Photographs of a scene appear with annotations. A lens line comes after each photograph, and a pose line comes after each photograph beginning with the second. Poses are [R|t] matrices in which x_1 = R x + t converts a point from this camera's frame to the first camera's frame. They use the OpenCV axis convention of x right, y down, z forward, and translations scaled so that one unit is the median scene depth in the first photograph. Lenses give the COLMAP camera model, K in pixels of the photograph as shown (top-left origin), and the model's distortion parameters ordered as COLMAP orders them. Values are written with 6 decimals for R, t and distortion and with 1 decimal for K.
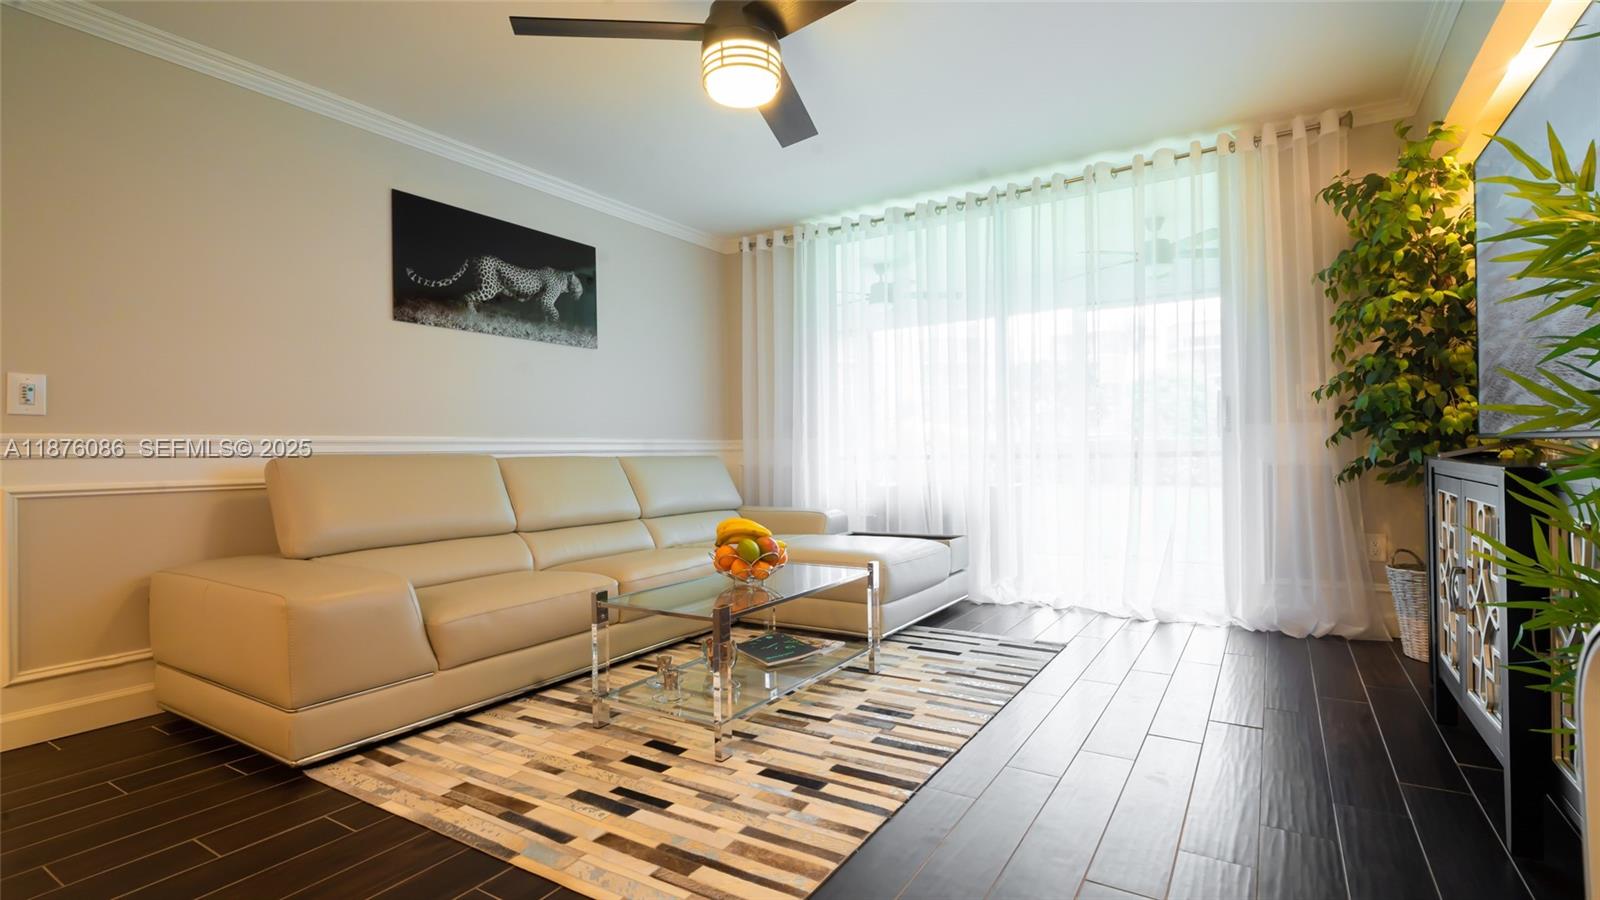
lens RADIAL K [[744.5, 0, 803.6], [0, 744.5, 445.9], [0, 0, 1]] dist [0.013252, -0.005229]
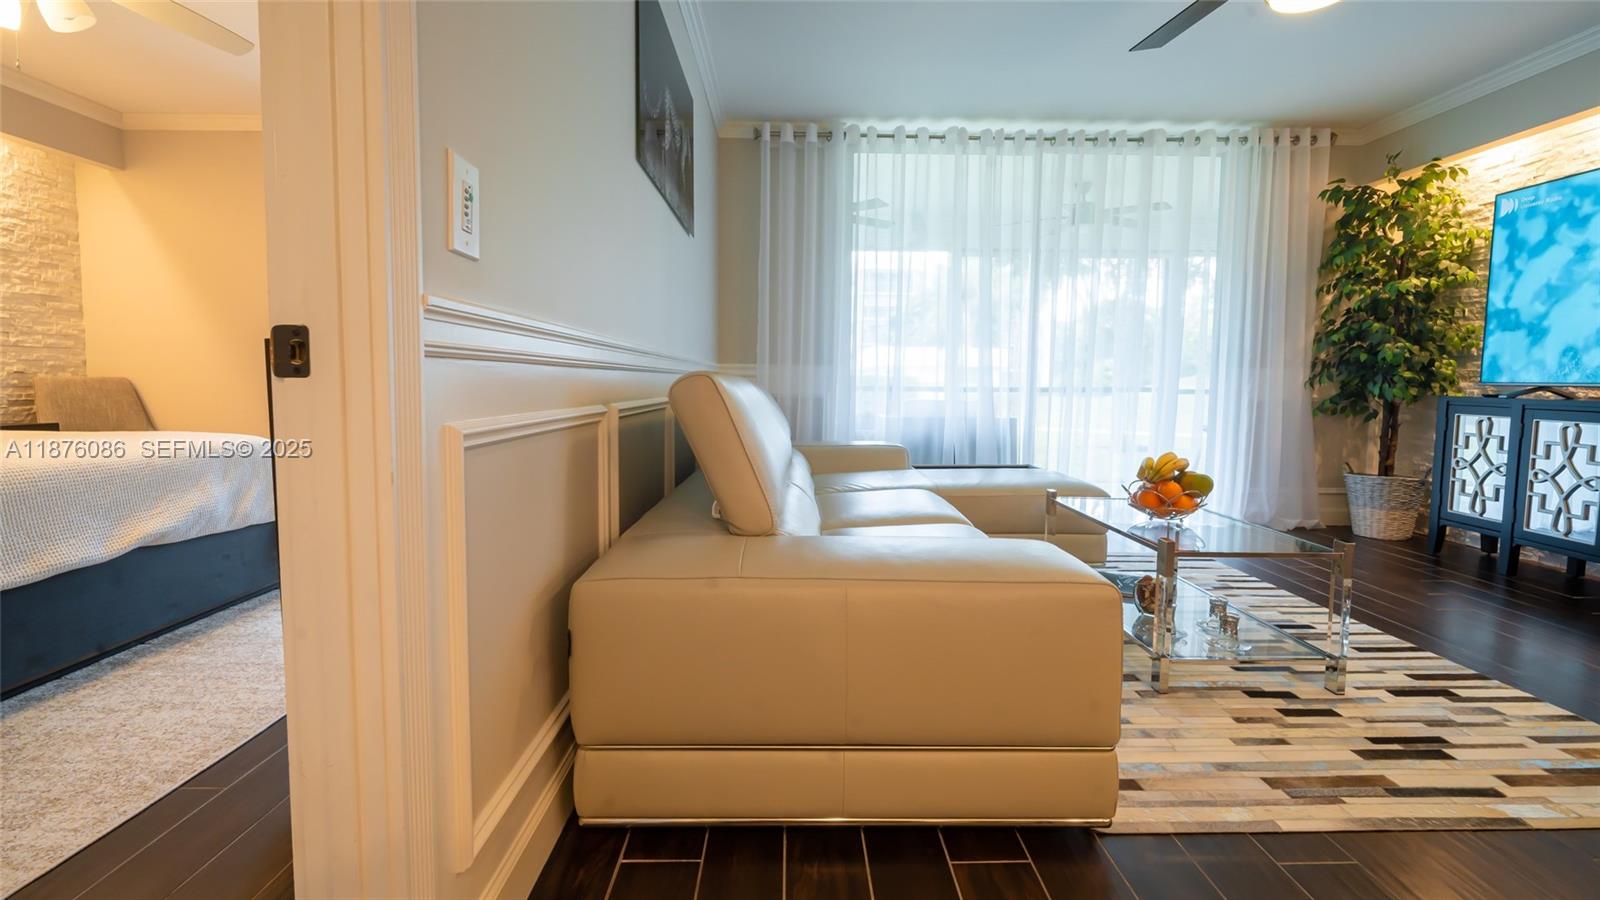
lens RADIAL K [[744.5, 0, 810.2], [0, 744.5, 457.2], [0, 0, 1]] dist [0.013252, -0.005229]
pose [[0.831747, -0.034104, 0.554106, -0.812221], [-0.026989, 0.994447, 0.101718, 0.012217], [-0.554498, -0.099558, 0.826208, 0.380447]]
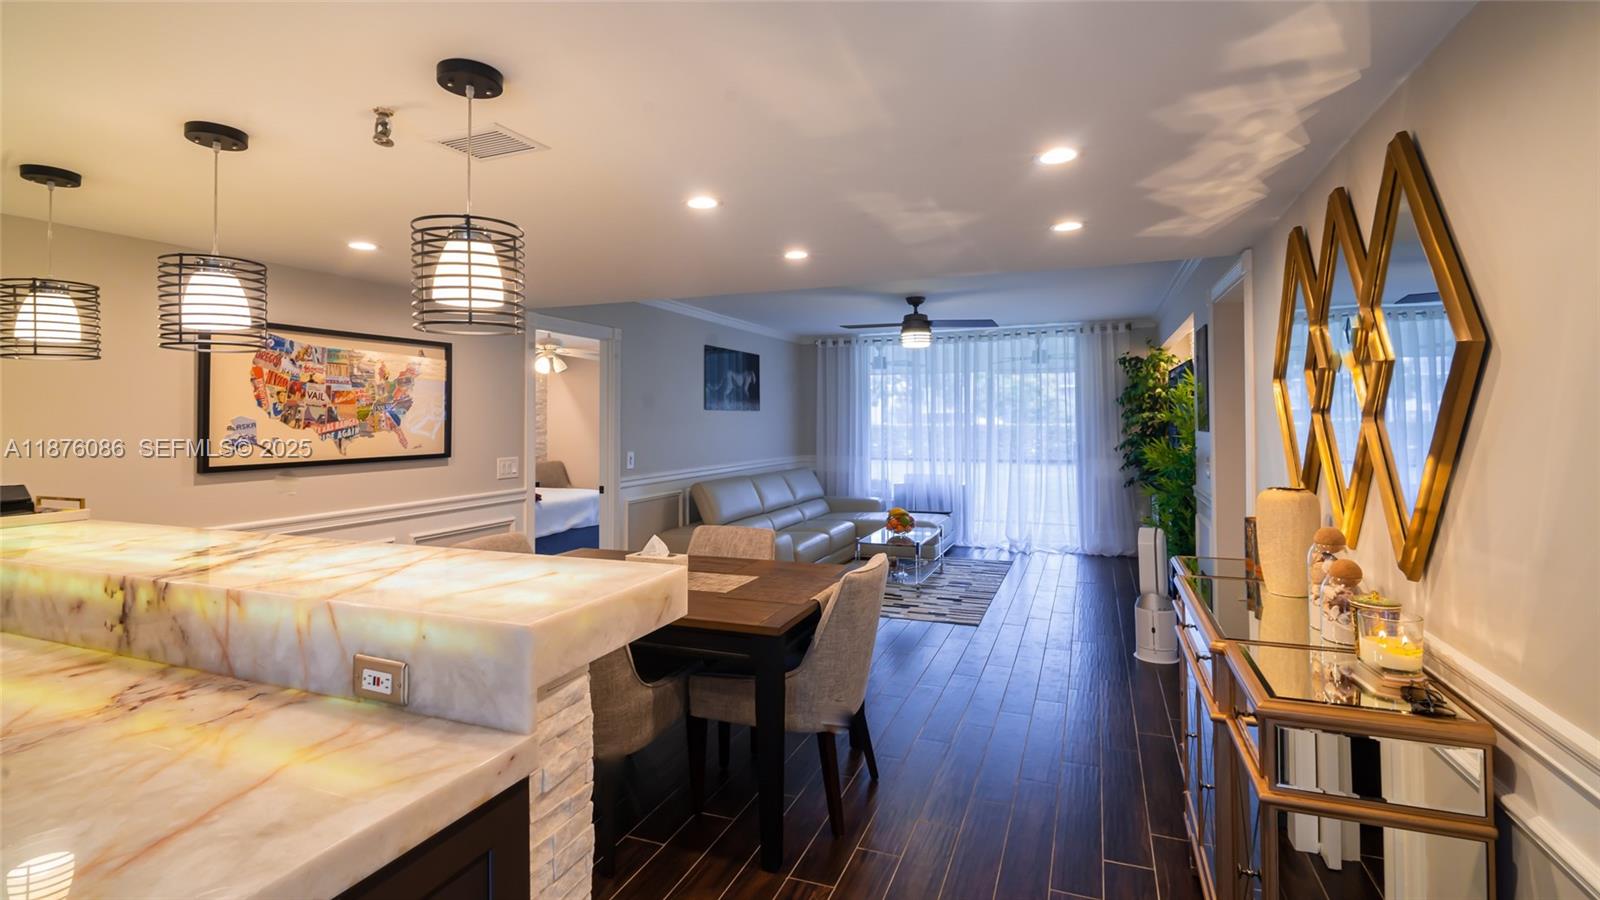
lens RADIAL K [[744.5, 0, 805.9], [0, 744.5, 405.8], [0, 0, 1]] dist [0.013252, -0.005229]
pose [[0.979524, 0.011871, 0.200978, -0.709159], [-0.009472, 0.999872, -0.012895, -0.161208], [-0.201105, 0.010728, 0.979511, -1.053038]]
